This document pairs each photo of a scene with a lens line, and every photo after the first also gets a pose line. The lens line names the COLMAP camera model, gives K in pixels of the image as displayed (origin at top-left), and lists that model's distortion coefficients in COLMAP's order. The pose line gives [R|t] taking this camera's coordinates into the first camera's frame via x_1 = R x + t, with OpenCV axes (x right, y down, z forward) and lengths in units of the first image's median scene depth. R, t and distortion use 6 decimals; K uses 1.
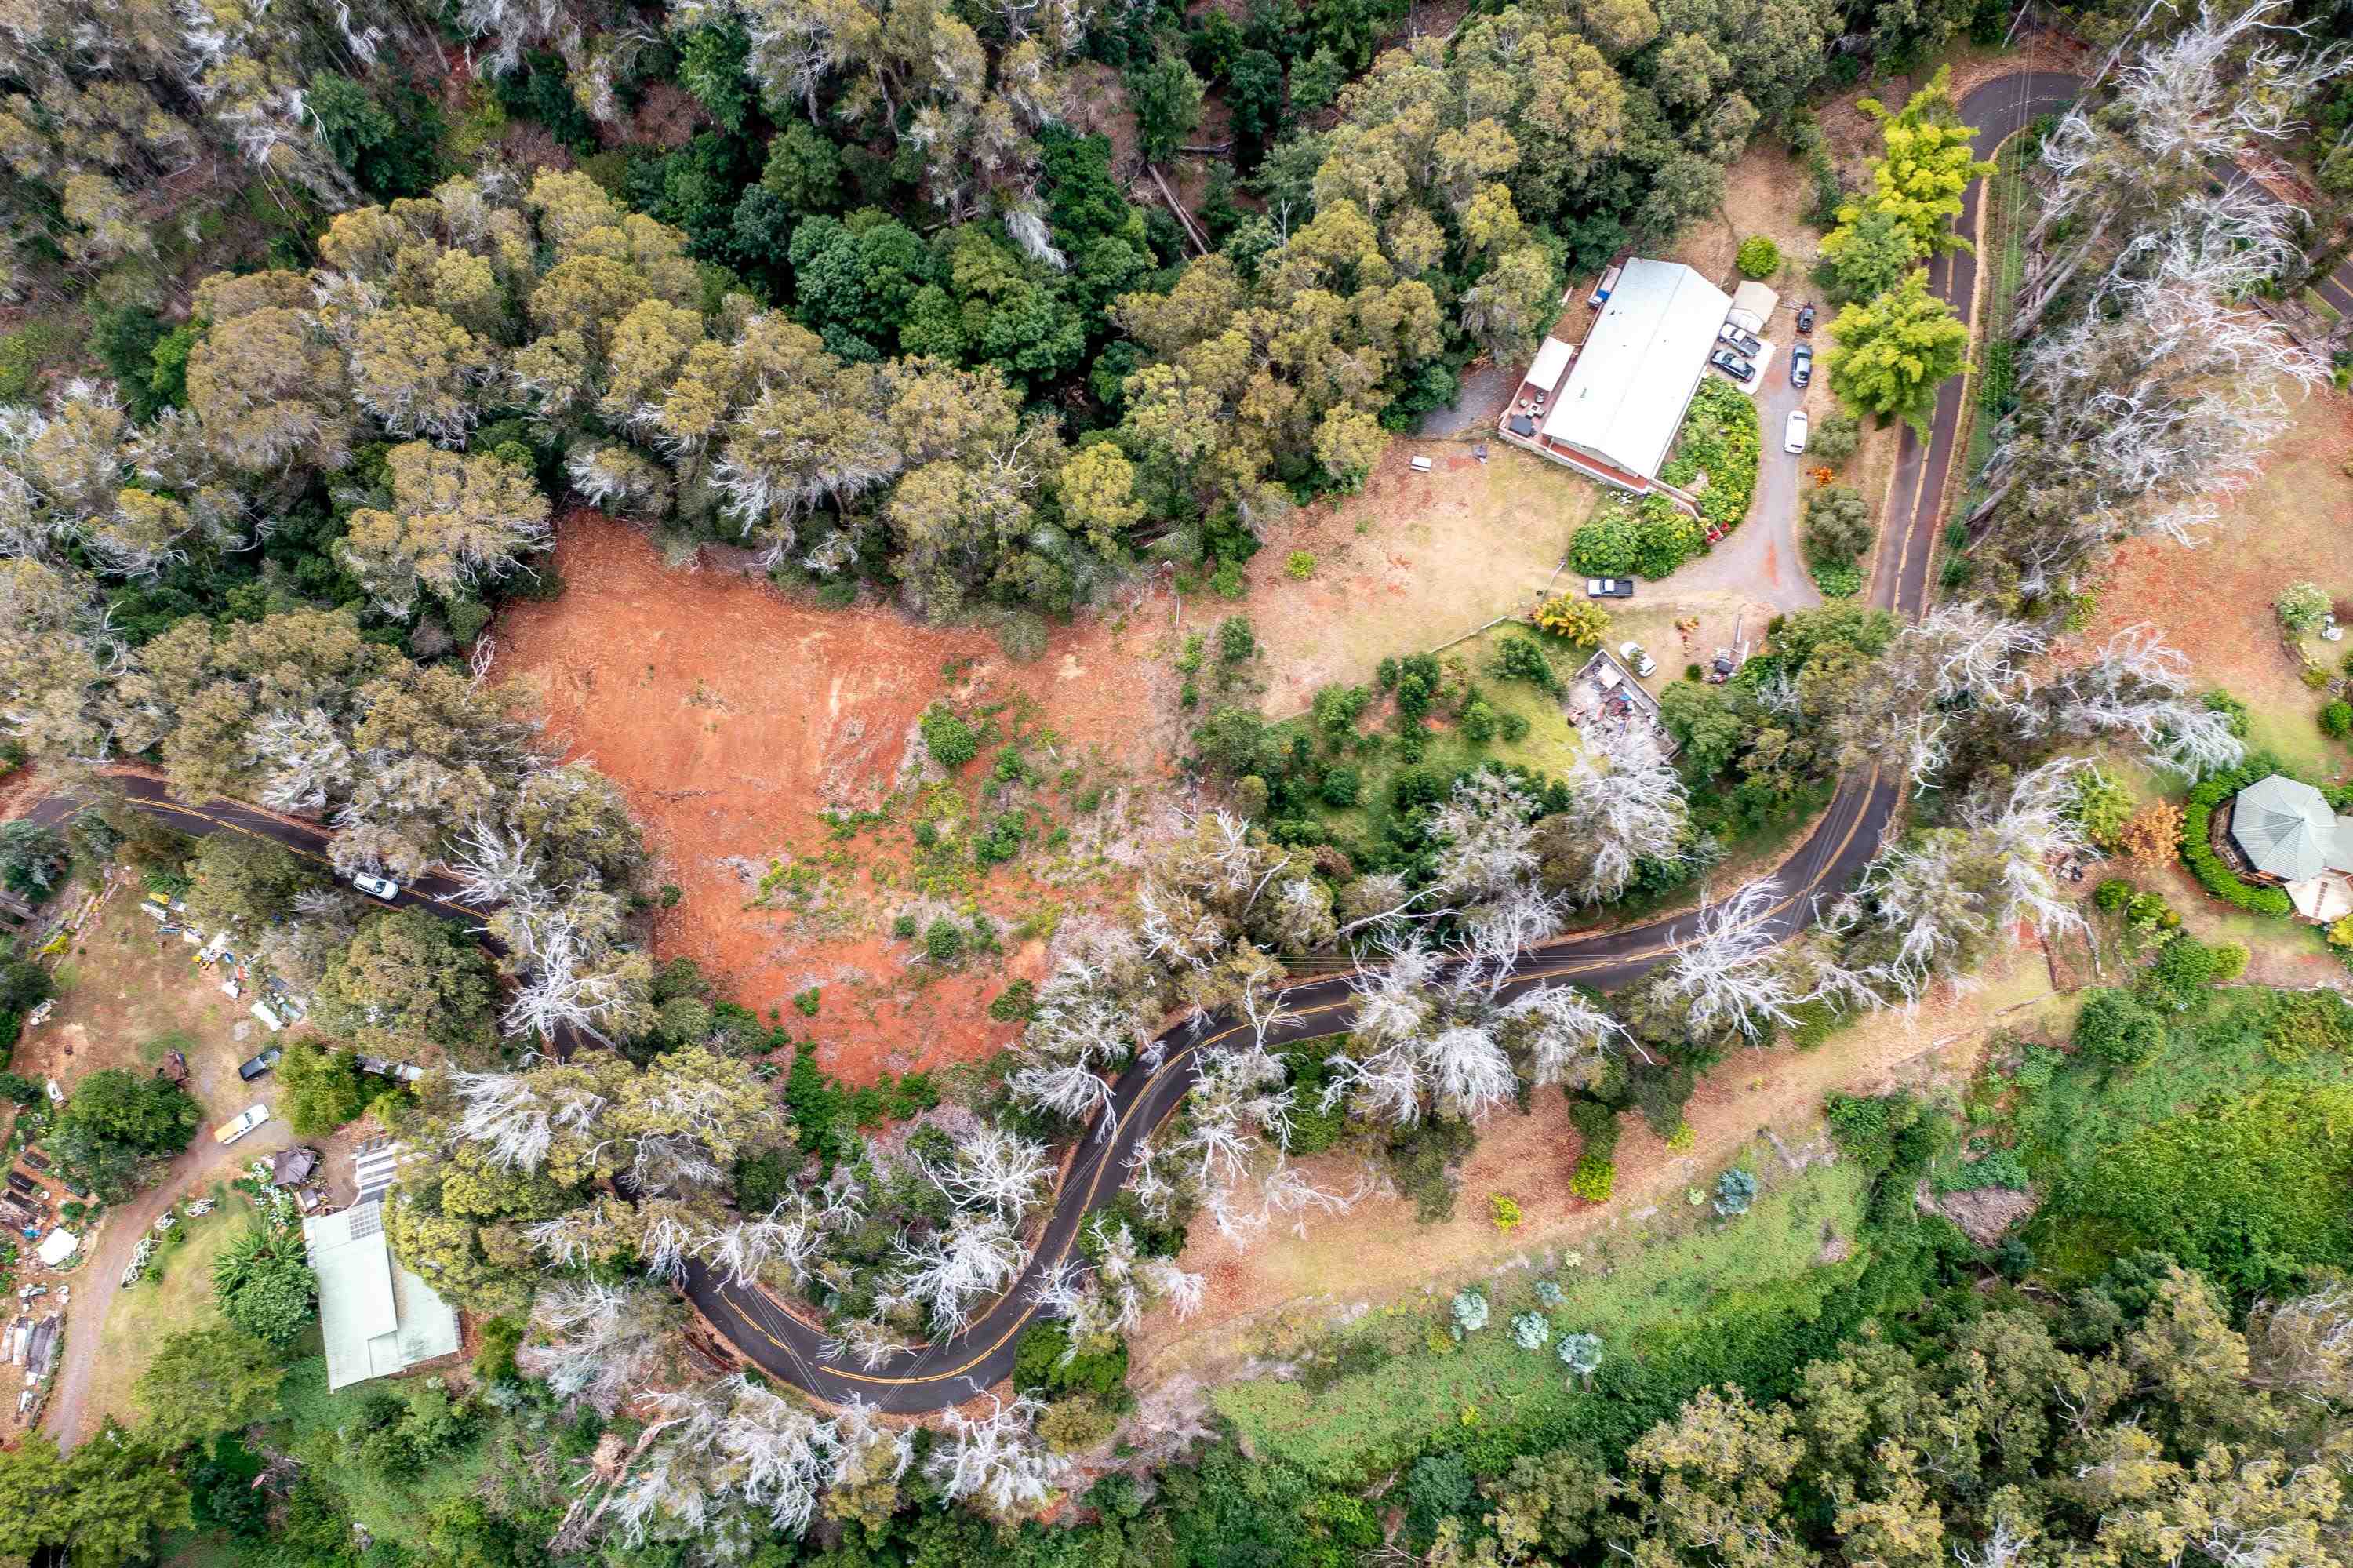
lens RADIAL K [[1860.4, 0, 1168.5], [0, 1860.4, 769.9], [0, 0, 1]] dist [-0.020214, 0.004079]
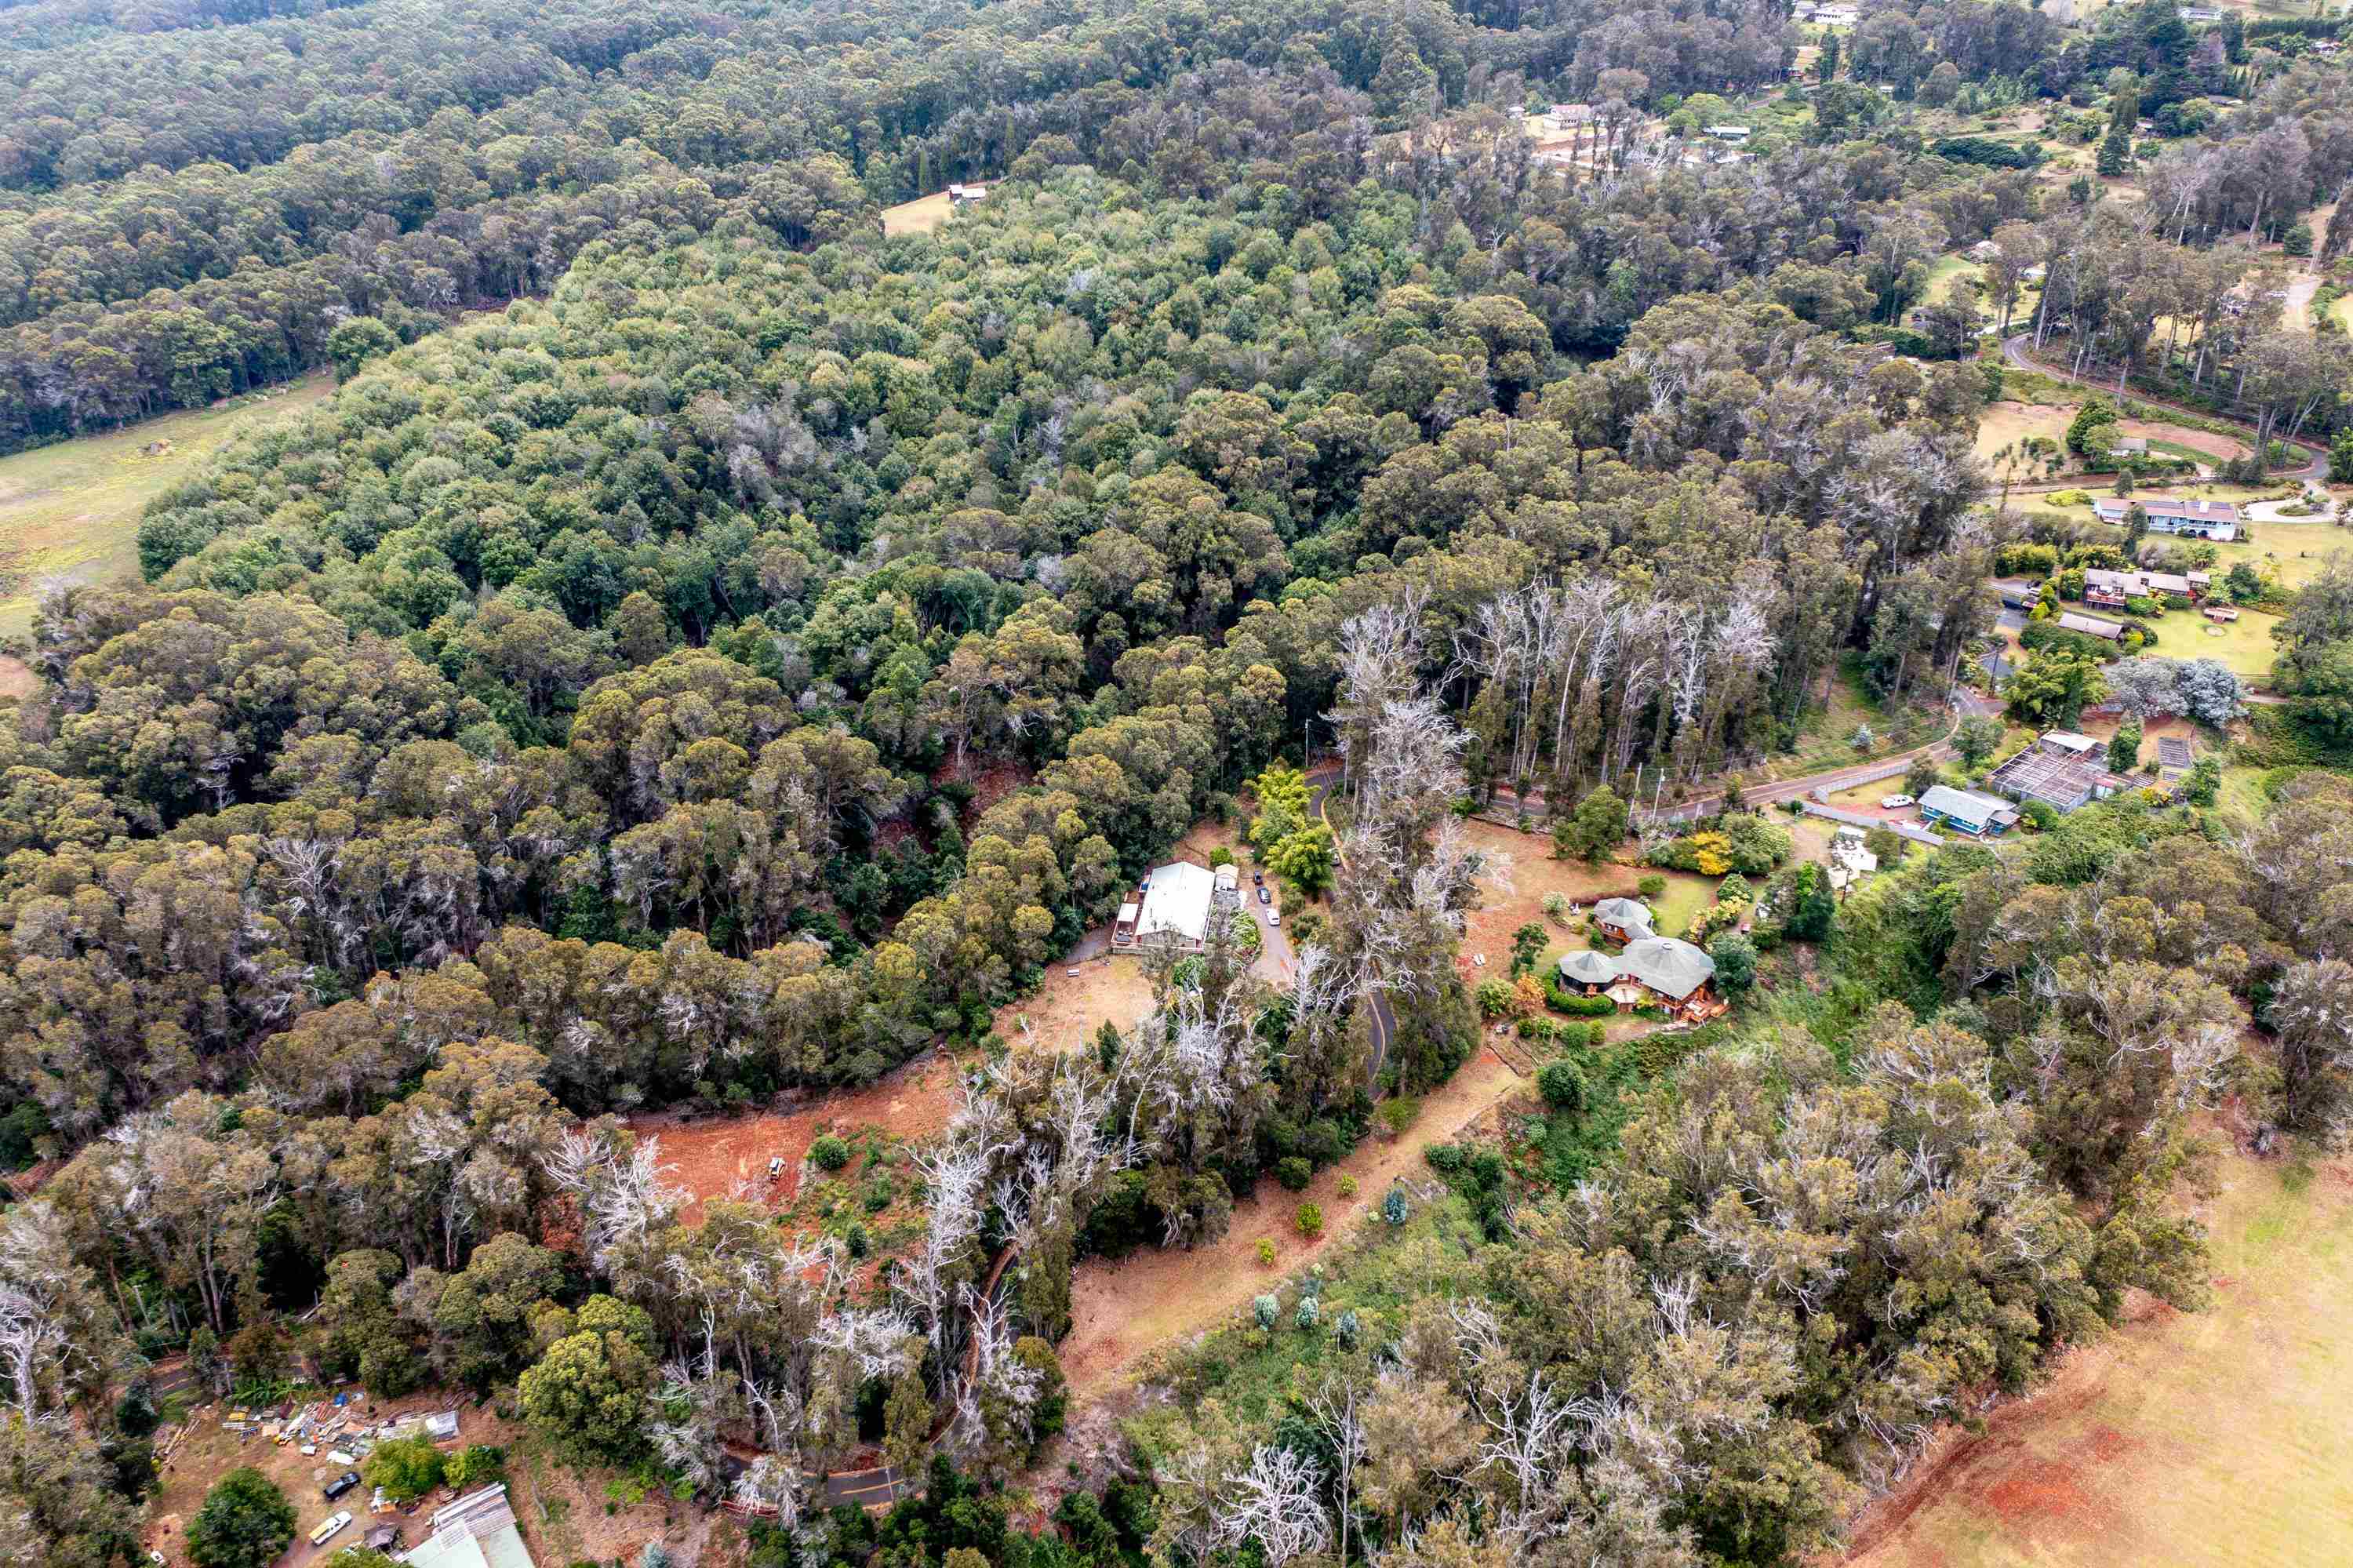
lens RADIAL K [[1860.4, 0, 1163.9], [0, 1860.4, 787.6], [0, 0, 1]] dist [-0.020214, 0.004079]
pose [[0.940610, -0.142222, 0.308261, -0.286954], [0.316588, 0.695312, -0.645223, 0.843817], [-0.122573, 0.704495, 0.699044, -0.306806]]
